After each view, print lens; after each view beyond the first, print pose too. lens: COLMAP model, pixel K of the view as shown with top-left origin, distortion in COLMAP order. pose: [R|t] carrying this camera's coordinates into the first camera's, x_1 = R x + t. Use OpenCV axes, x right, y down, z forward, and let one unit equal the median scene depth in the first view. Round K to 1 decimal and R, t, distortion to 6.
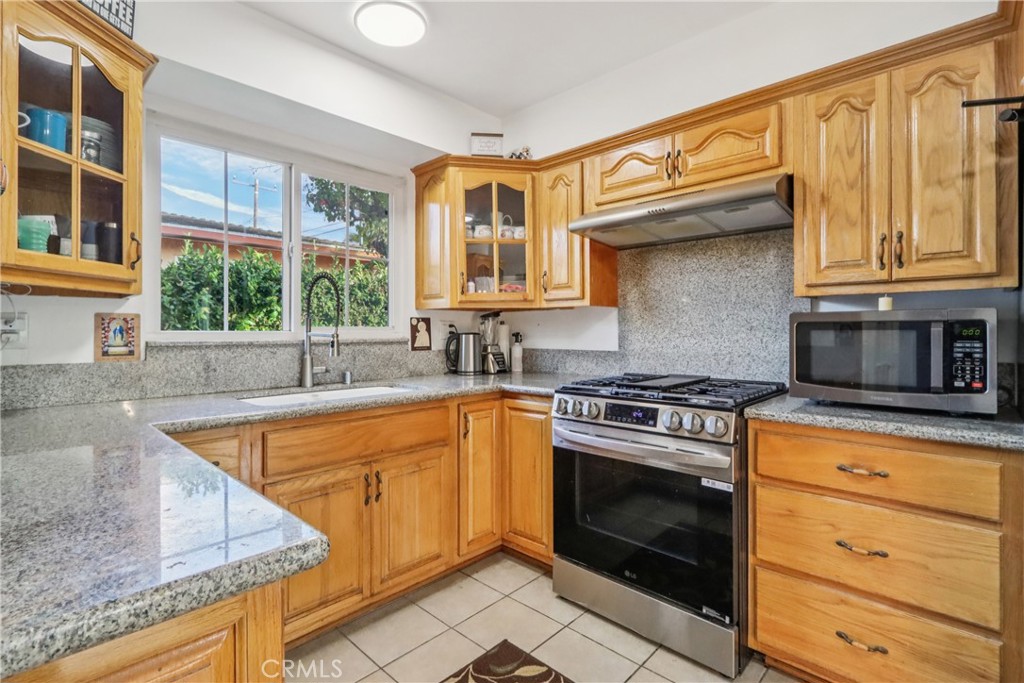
lens RADIAL K [[479.8, 0, 509.4], [0, 479.8, 326.3], [0, 0, 1]] dist [0.003391, 0.000456]
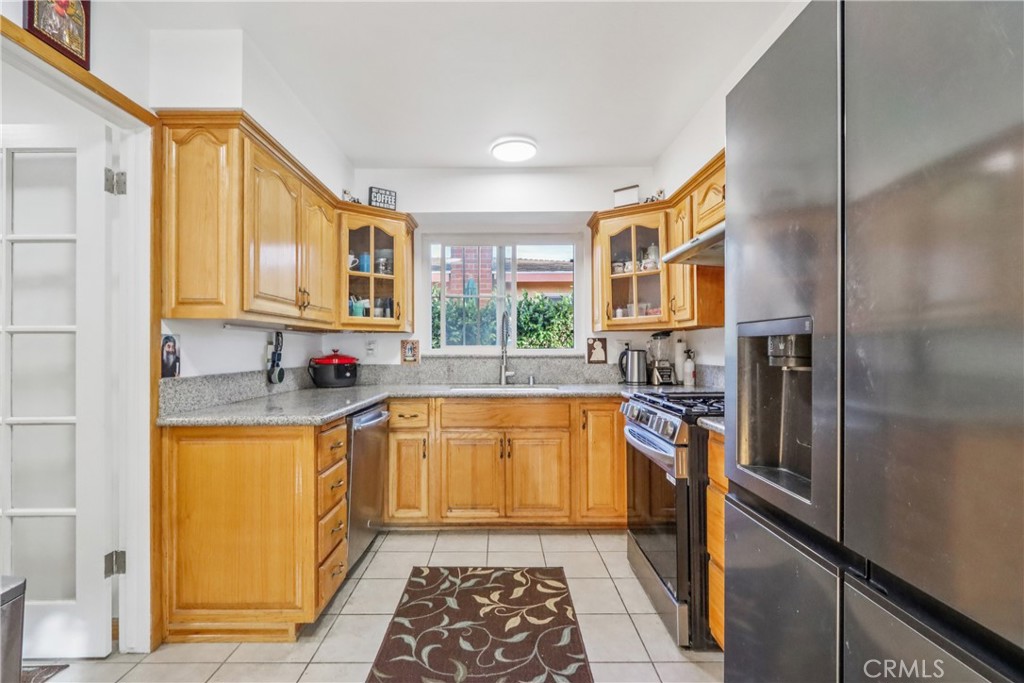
lens RADIAL K [[472.1, 0, 512.0], [0, 472.1, 341.5], [0, 0, 1]] dist [-0.001684, -0.000244]
pose [[0.708121, -0.012208, -0.705986, 0.600214], [0.009657, 0.999924, -0.007606, -0.001621], [0.706025, -0.001432, 0.708185, -0.059710]]
